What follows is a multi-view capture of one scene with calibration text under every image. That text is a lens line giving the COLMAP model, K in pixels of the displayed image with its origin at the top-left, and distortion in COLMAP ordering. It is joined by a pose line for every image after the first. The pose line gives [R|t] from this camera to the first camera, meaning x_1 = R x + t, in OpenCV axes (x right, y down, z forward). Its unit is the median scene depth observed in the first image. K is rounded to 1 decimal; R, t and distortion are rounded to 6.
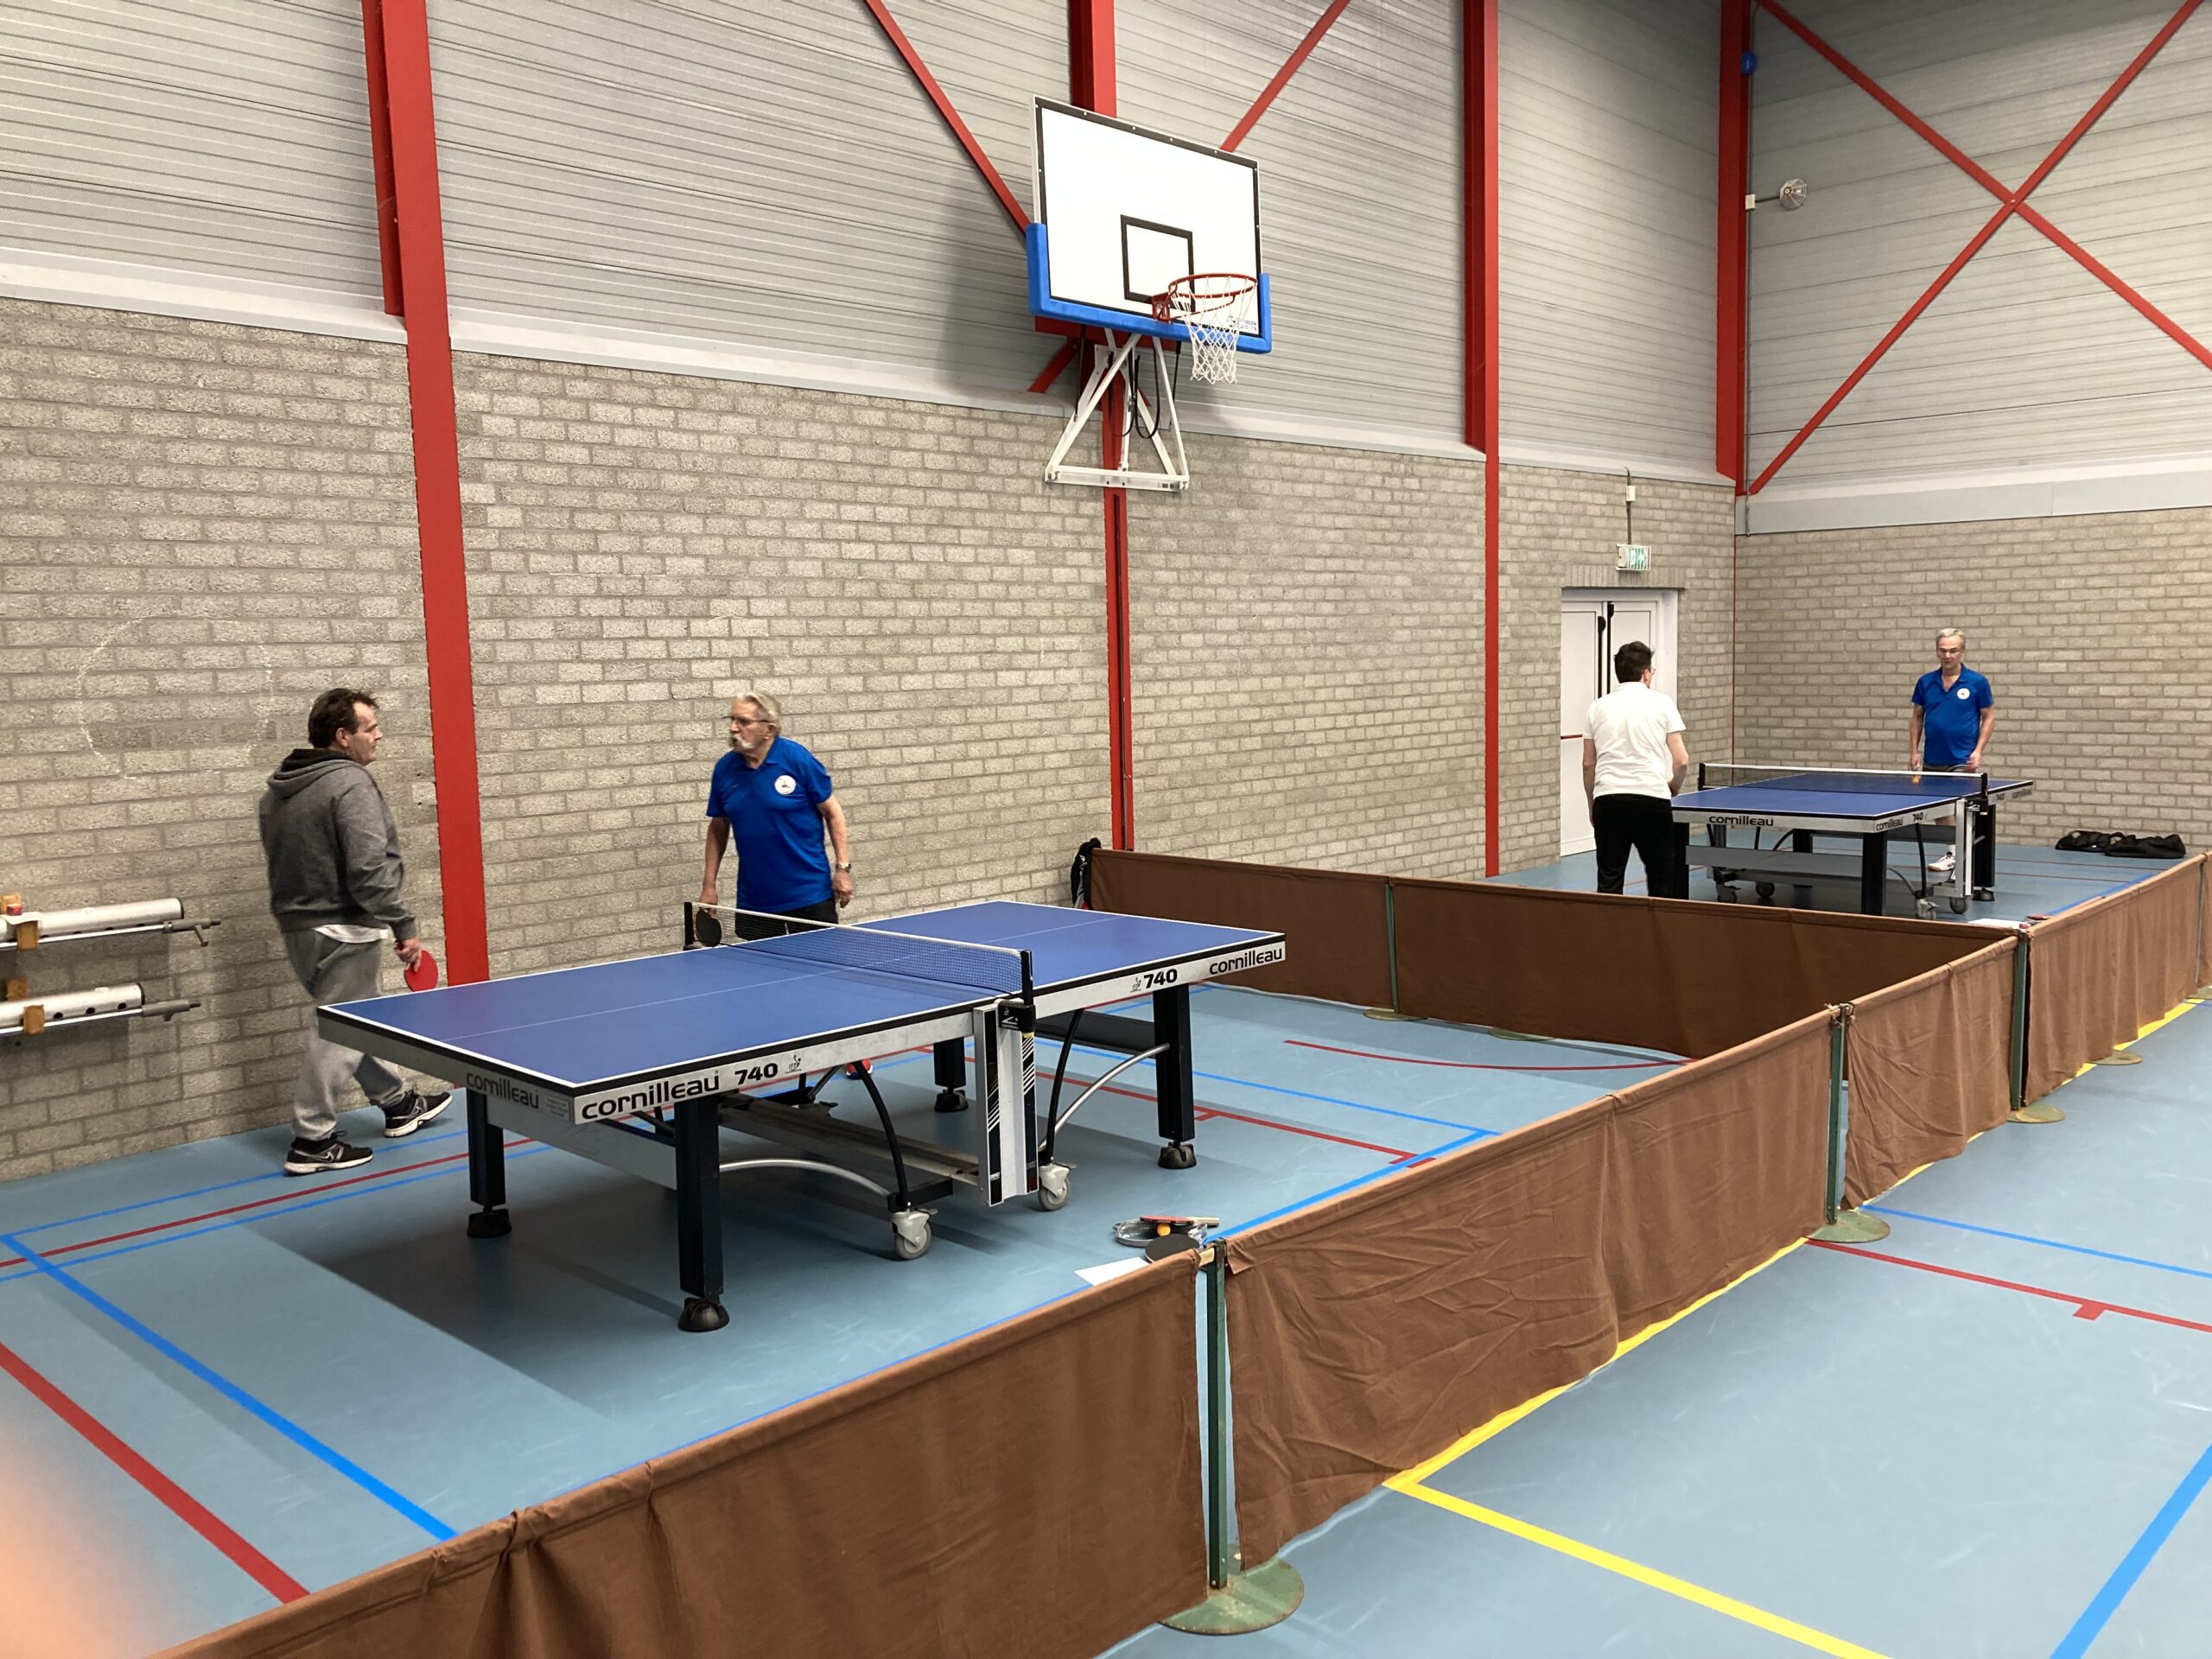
lens RADIAL K [[1780.9, 0, 1106.0], [0, 1780.9, 829.5], [0, 0, 1]] dist [0.081312, -0.066747]
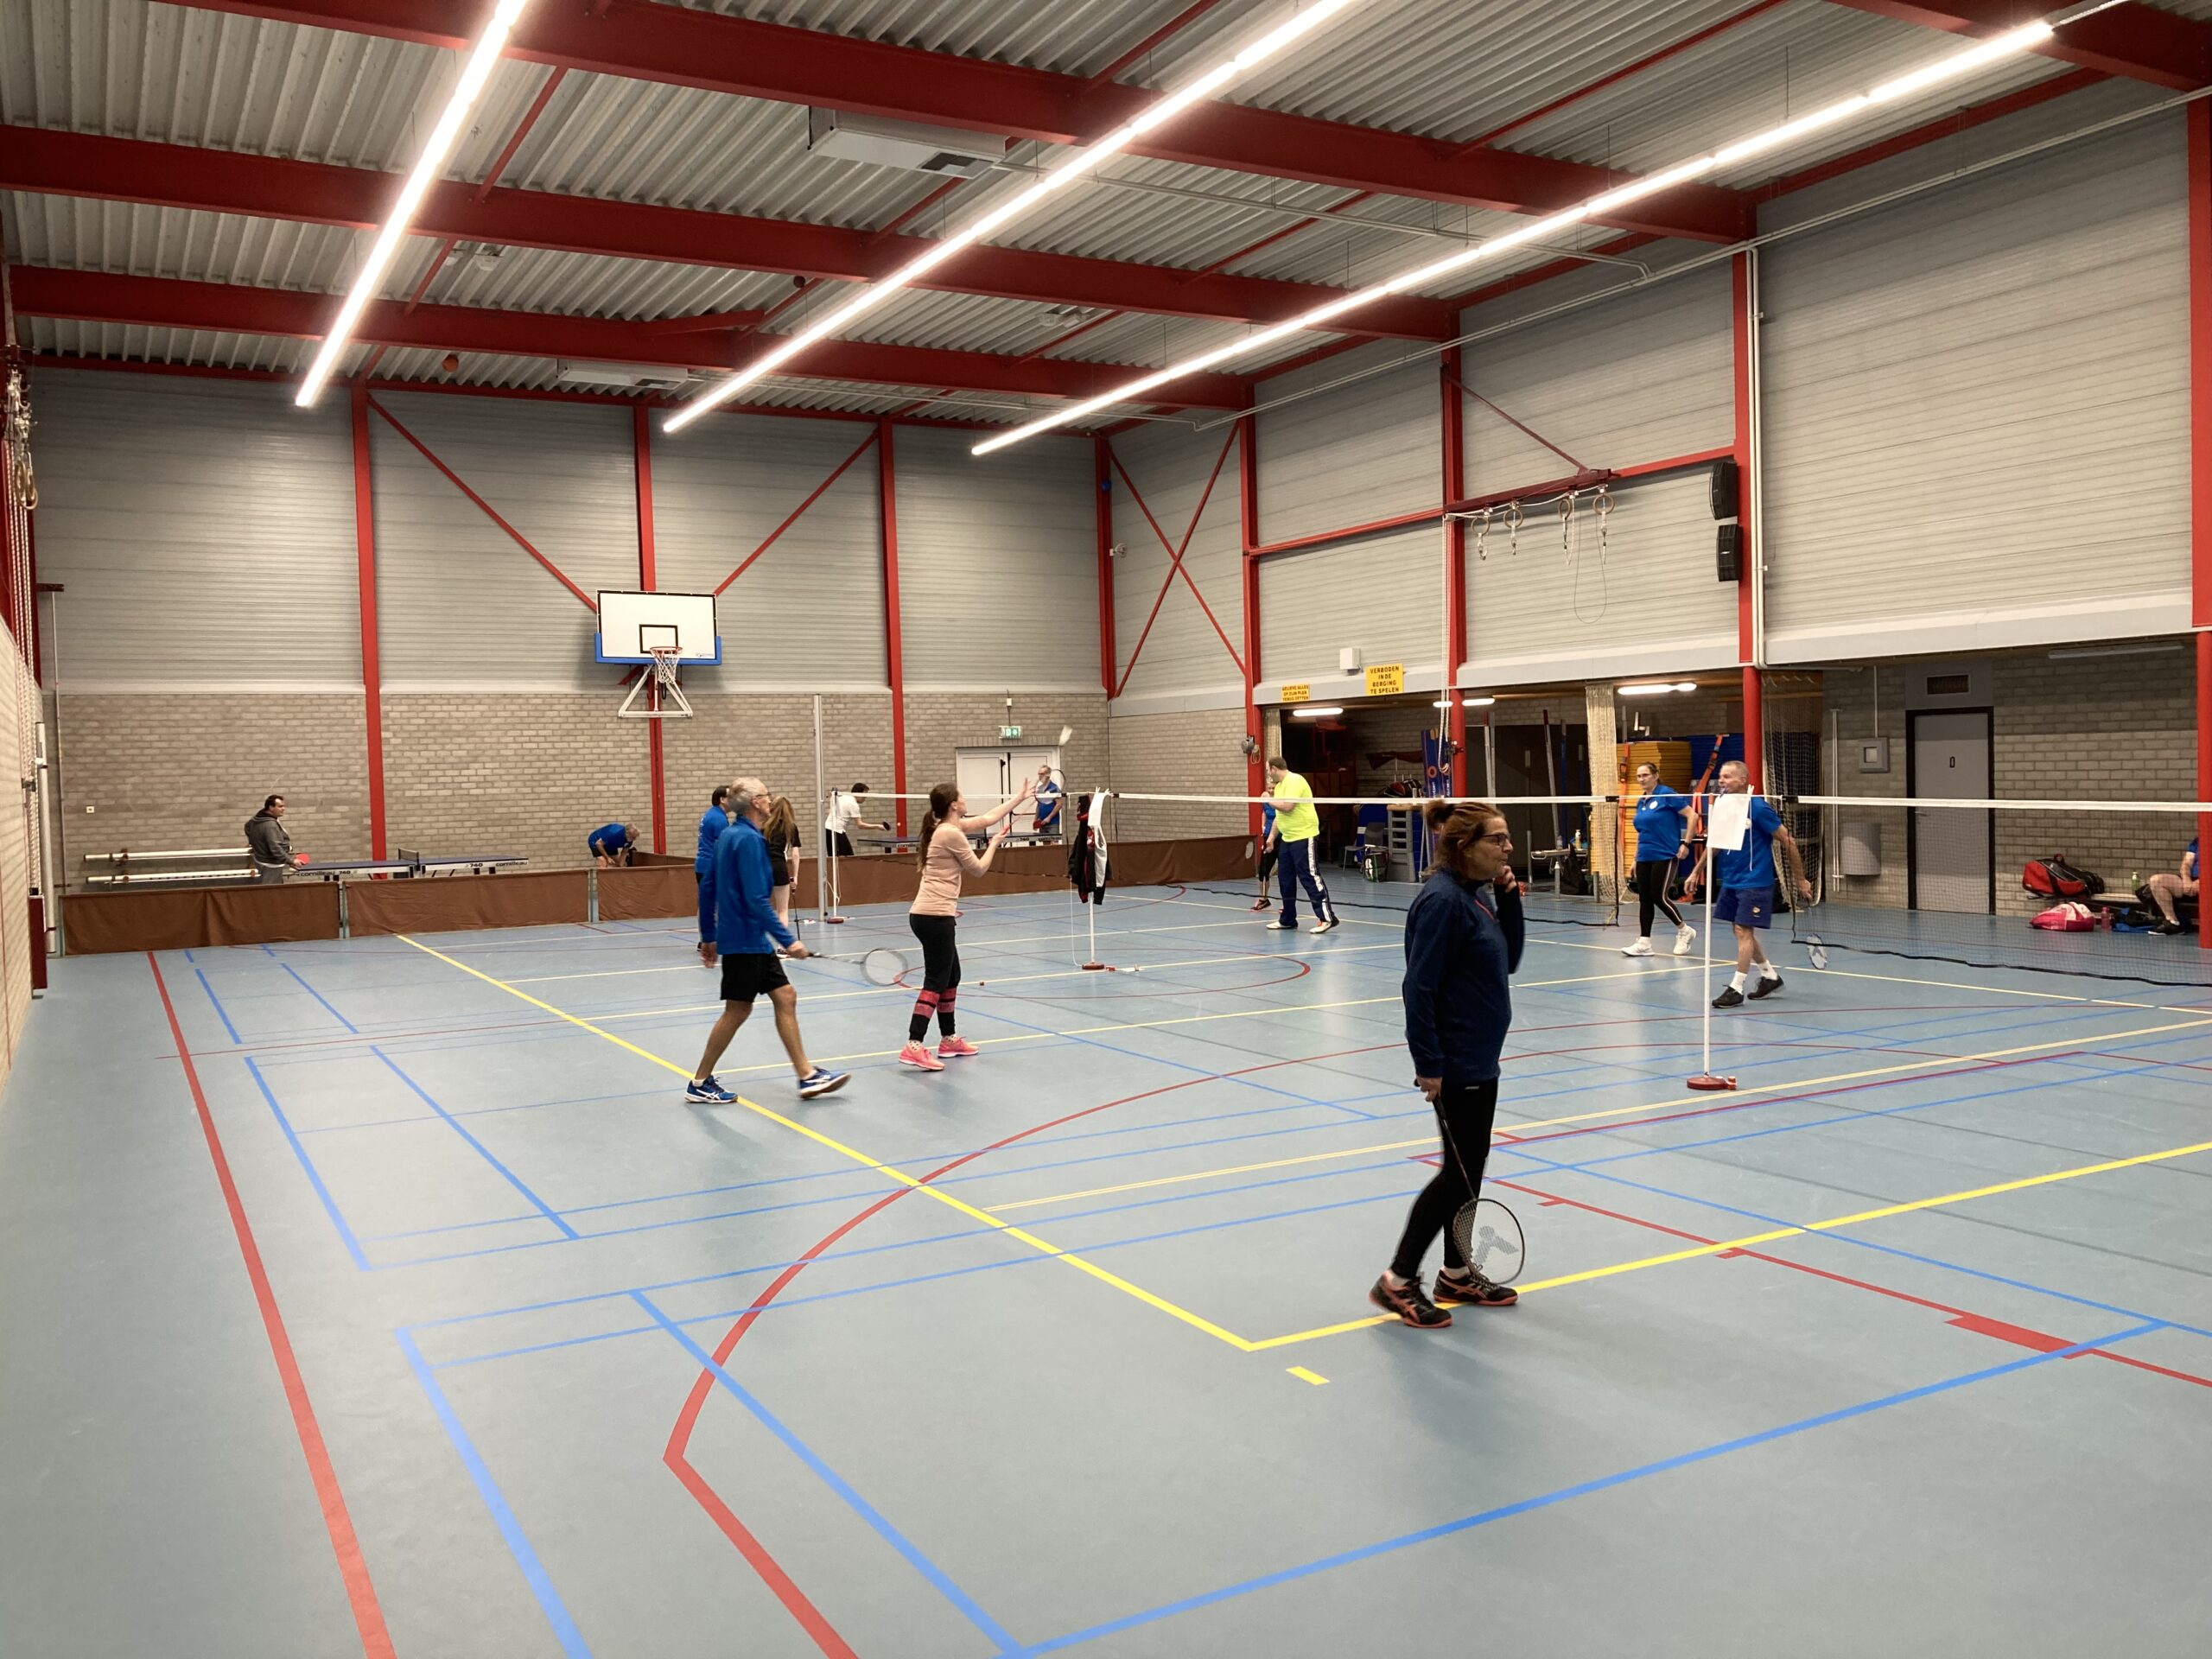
lens RADIAL K [[1799.8, 0, 1095.8], [0, 1799.8, 826.1], [0, 0, 1]] dist [0.080135, -0.102862]
pose [[0.955473, 0.009516, -0.294924, 1.558644], [-0.026998, 0.998107, -0.055262, 0.112424], [0.293839, 0.060764, 0.953921, -1.504346]]
